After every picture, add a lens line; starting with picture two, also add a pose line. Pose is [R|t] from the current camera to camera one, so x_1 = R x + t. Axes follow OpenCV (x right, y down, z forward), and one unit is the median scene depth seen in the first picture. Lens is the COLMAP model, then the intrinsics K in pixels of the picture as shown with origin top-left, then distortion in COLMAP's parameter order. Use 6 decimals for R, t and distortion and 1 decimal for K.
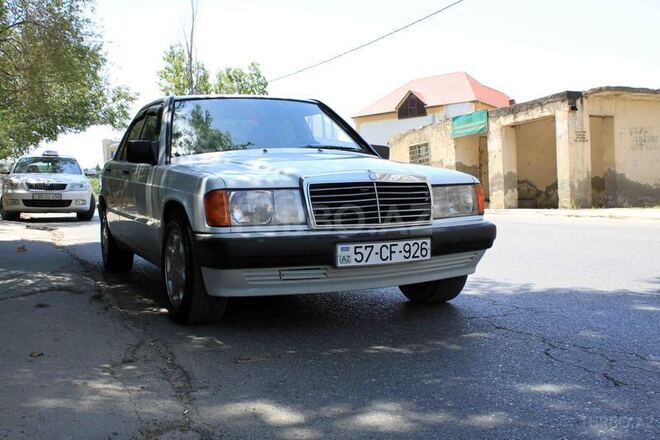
lens RADIAL K [[758.9, 0, 330.1], [0, 758.9, 220.2], [0, 0, 1]] dist [-0.018573, 0.000000]
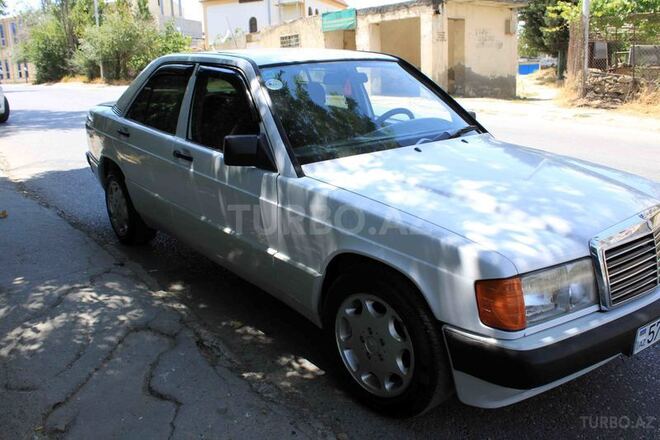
lens RADIAL K [[584.6, 0, 330.1], [0, 584.6, 218.7], [0, 0, 1]] dist [-0.065550, -0.002598]
pose [[0.965827, -0.070935, 0.249291, -0.086104], [0.011642, 0.972722, 0.231682, -0.043156], [-0.258925, -0.220863, 0.940307, 0.115065]]
